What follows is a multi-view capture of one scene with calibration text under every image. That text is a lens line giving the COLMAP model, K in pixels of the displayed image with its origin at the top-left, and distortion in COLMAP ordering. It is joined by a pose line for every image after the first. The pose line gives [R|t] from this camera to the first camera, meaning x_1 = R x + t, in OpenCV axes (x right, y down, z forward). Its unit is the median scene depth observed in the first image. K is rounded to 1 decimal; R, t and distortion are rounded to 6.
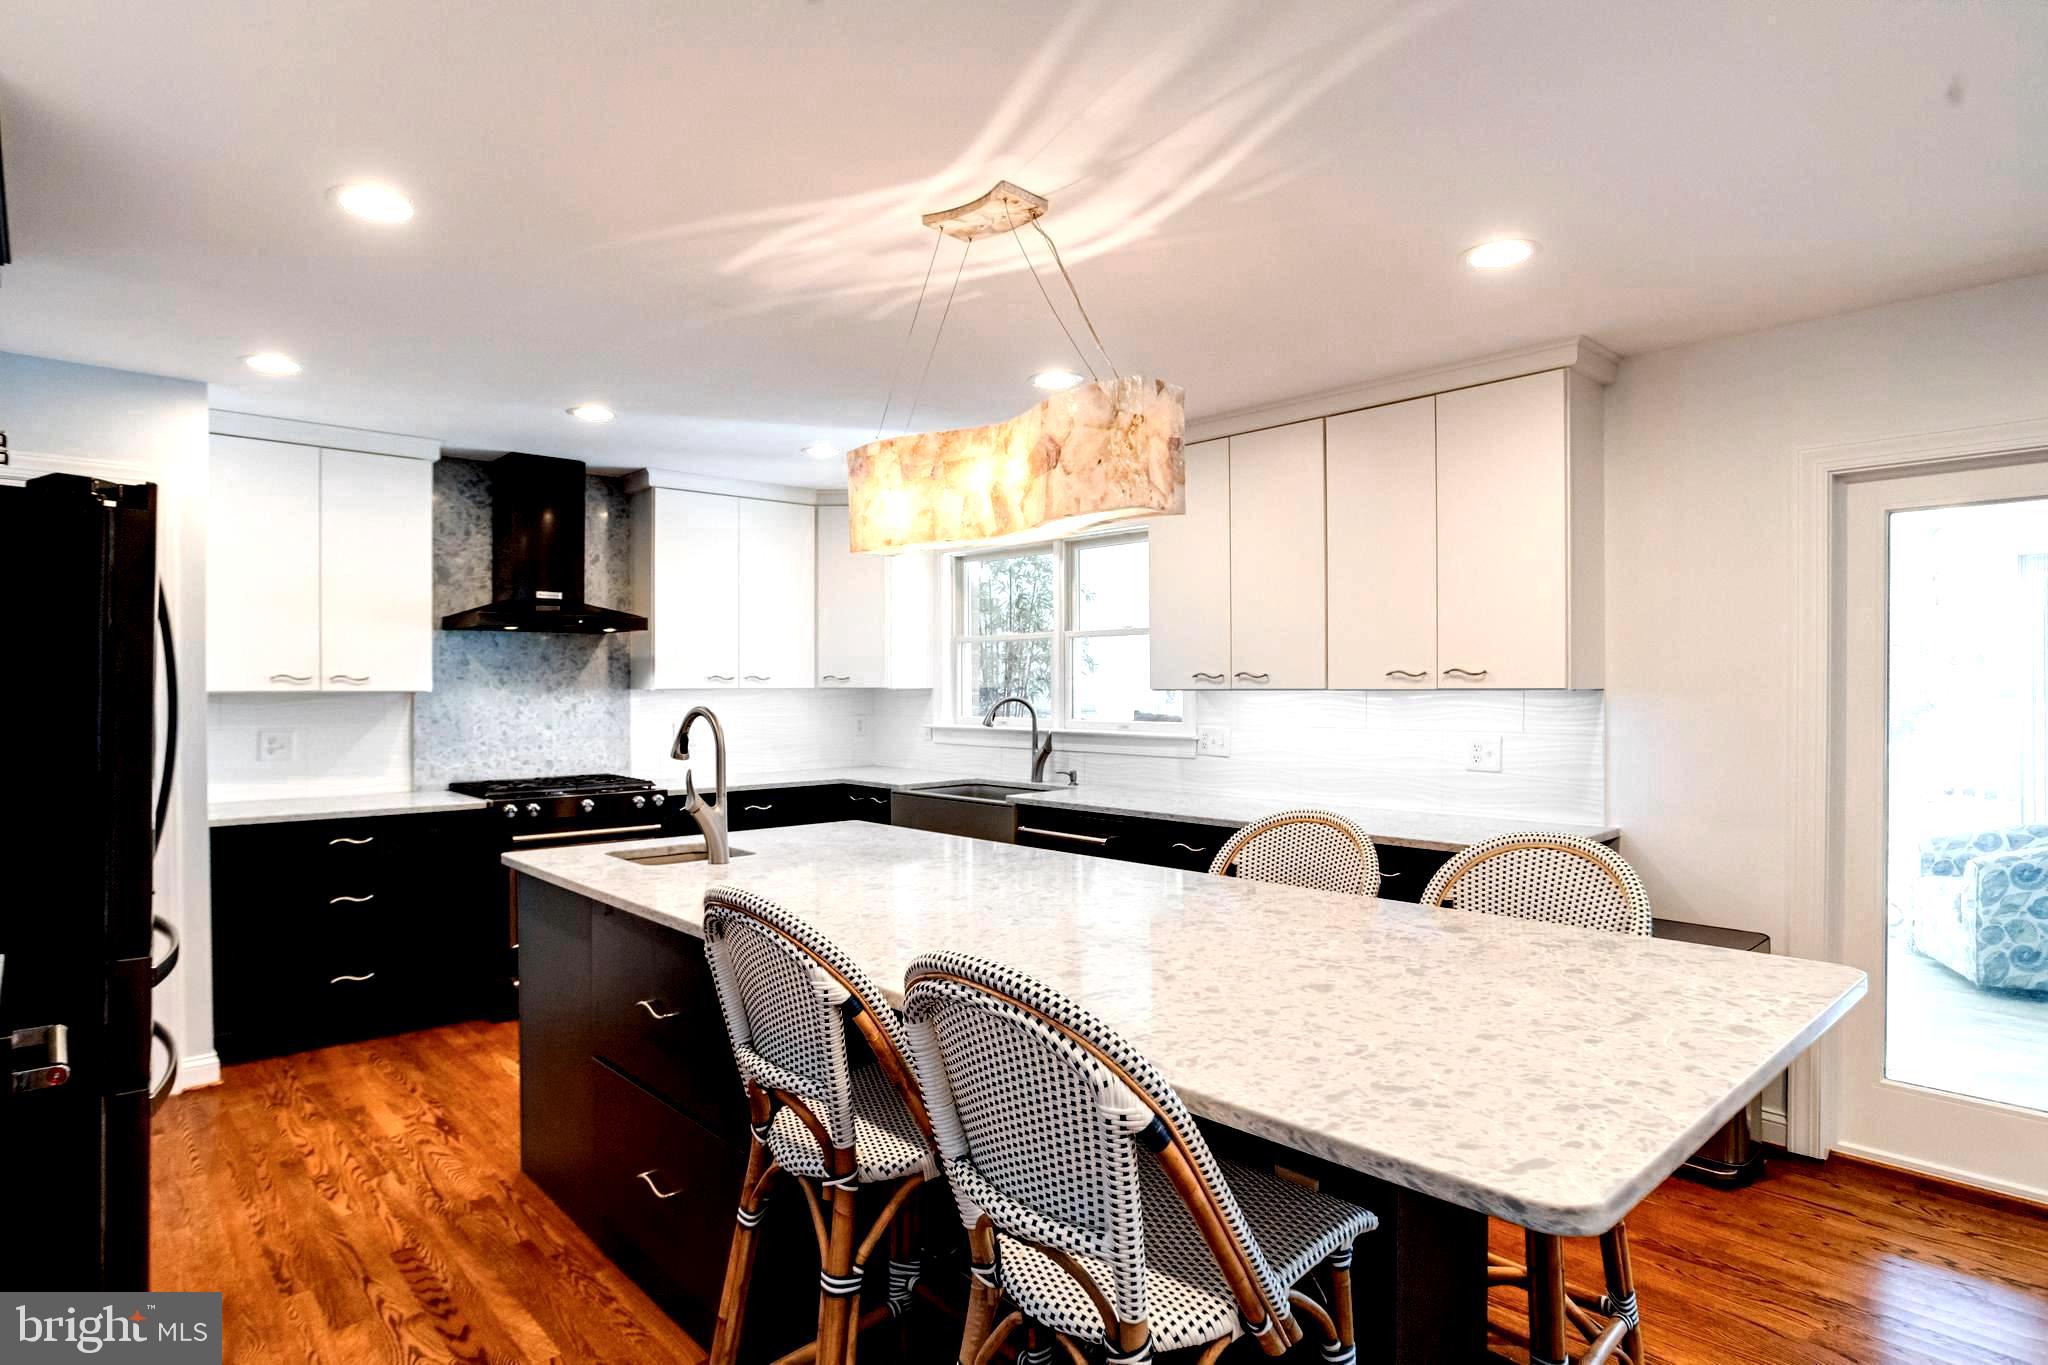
lens RADIAL K [[1085.6, 0, 1012.1], [0, 1085.6, 684.0], [0, 0, 1]] dist [-0.042974, 0.021779]
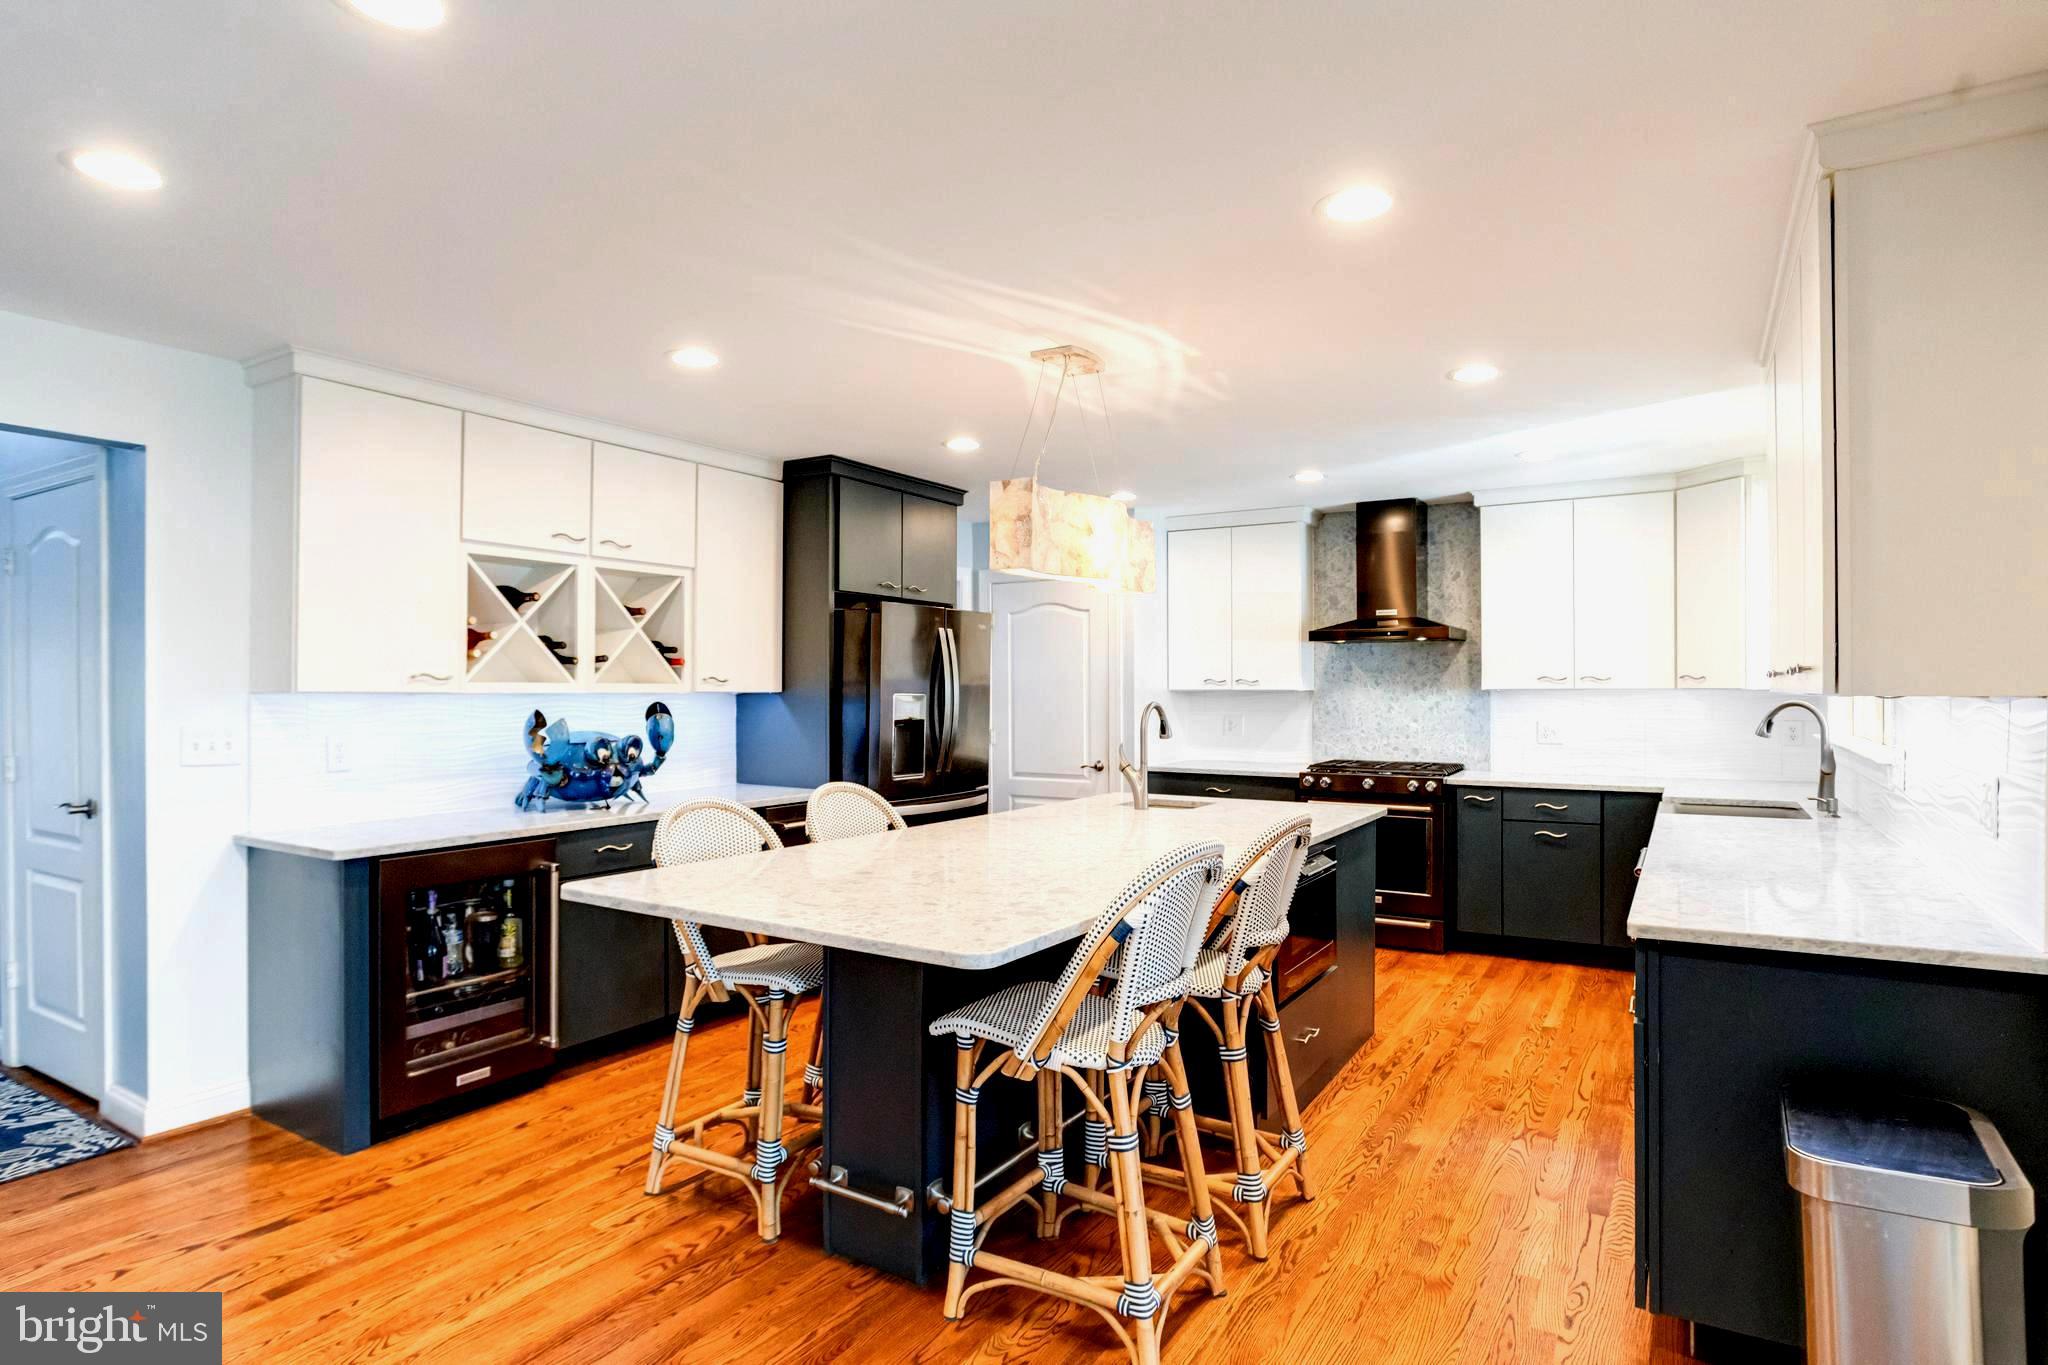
lens RADIAL K [[1085.6, 0, 1012.1], [0, 1085.6, 684.0], [0, 0, 1]] dist [-0.042974, 0.021779]
pose [[0.282111, 0.000101, -0.959382, 0.630882], [0.002847, 0.999996, 0.000943, -0.003305], [0.959378, -0.002997, 0.282109, 0.243155]]
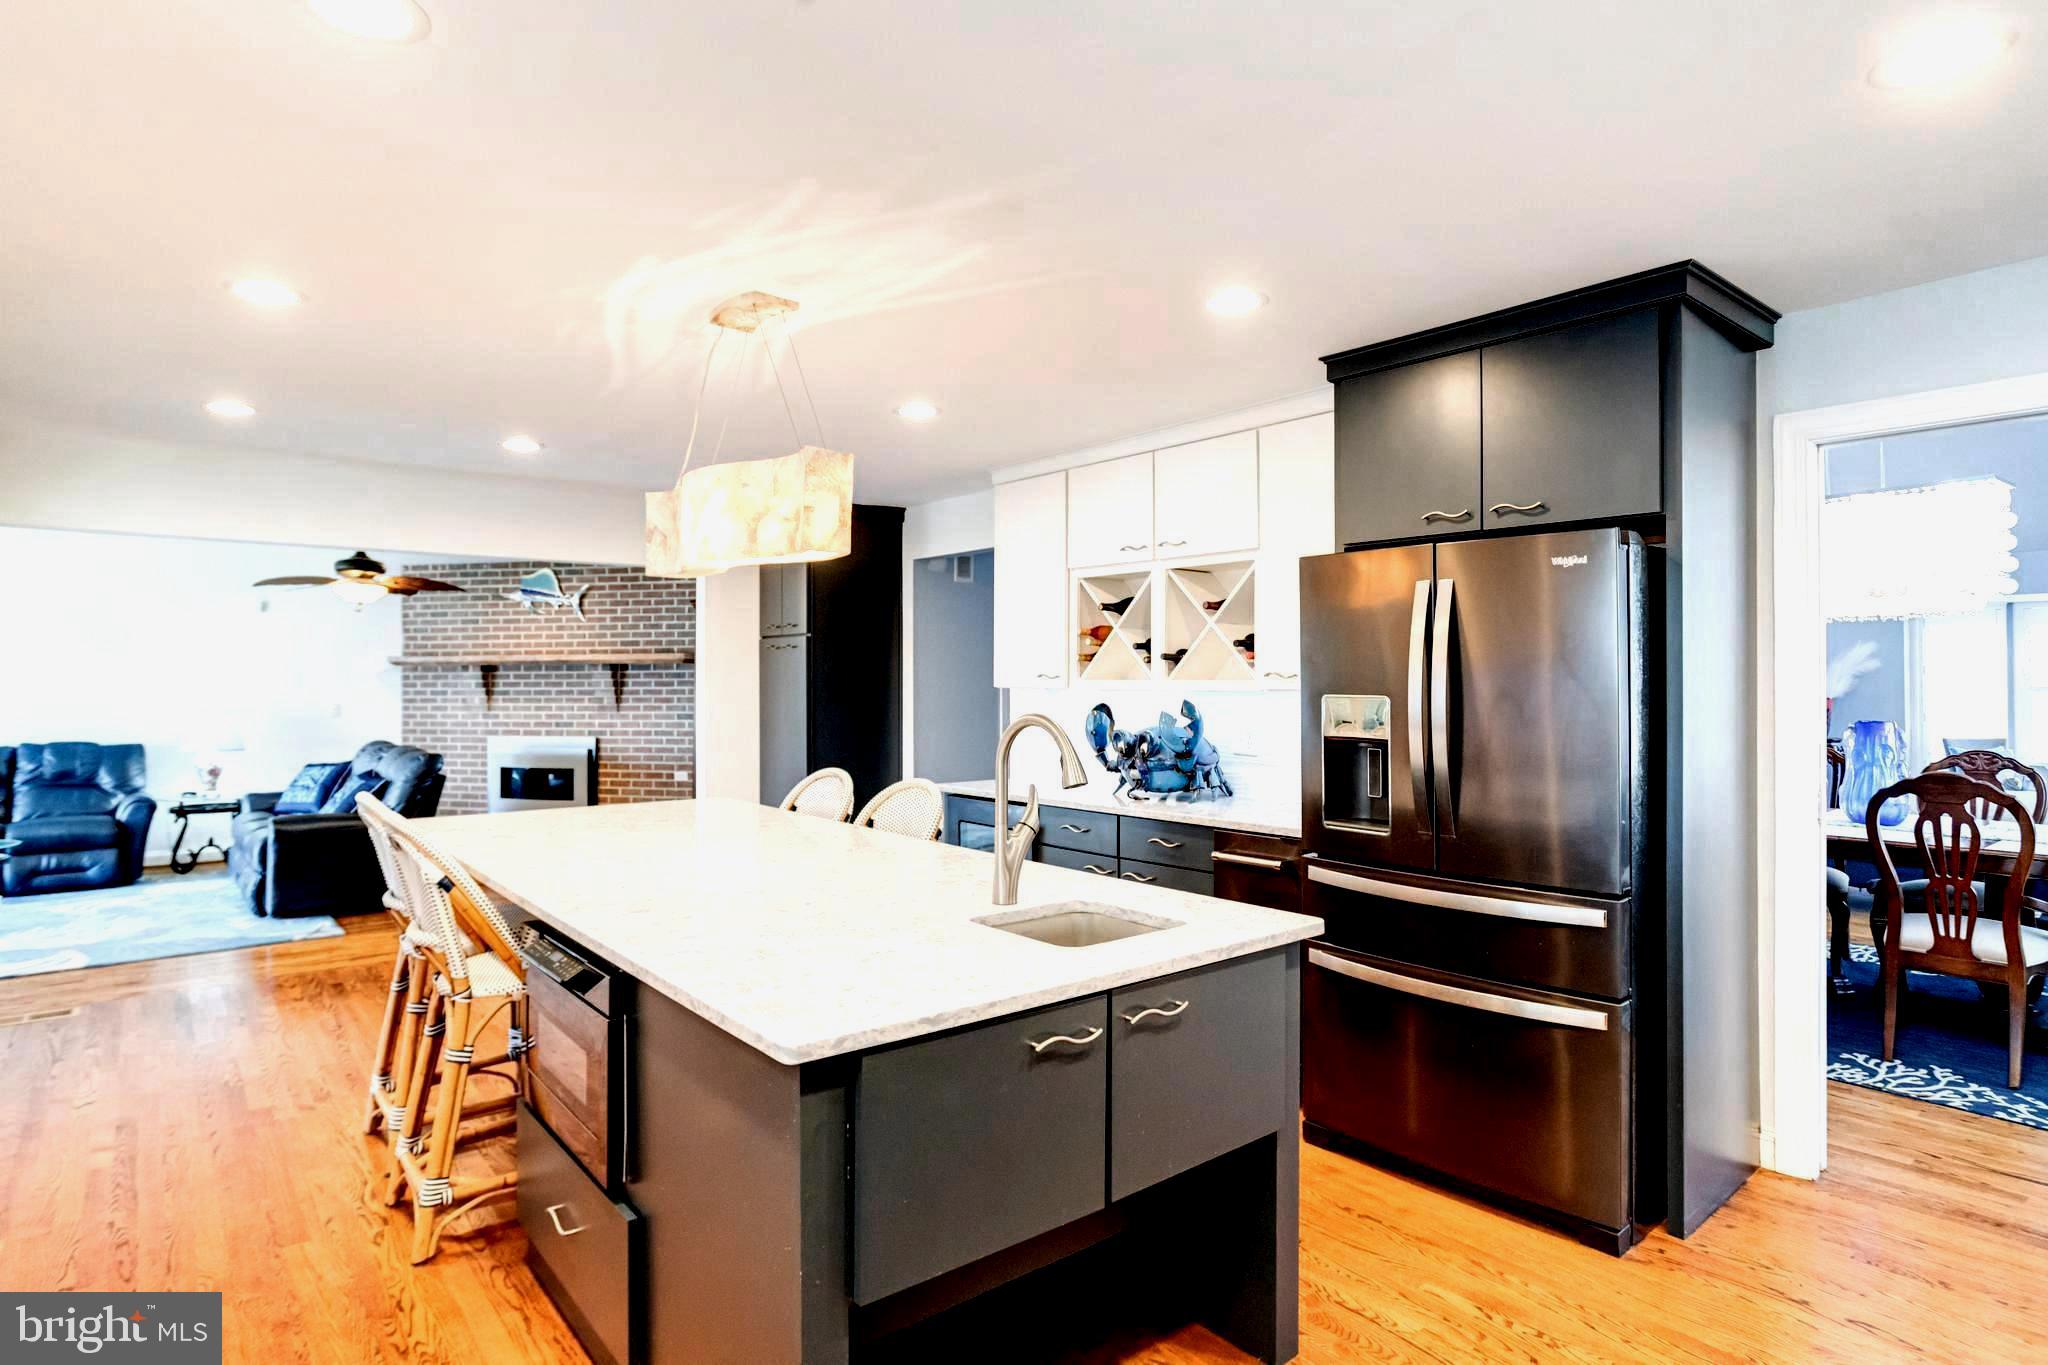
lens RADIAL K [[1085.6, 0, 1012.1], [0, 1085.6, 684.0], [0, 0, 1]] dist [-0.042974, 0.021779]
pose [[-0.998998, 0.001756, 0.044728, -0.183567], [0.001698, 0.999998, -0.001336, 0.000391], [-0.044730, -0.001259, -0.998998, 1.060787]]
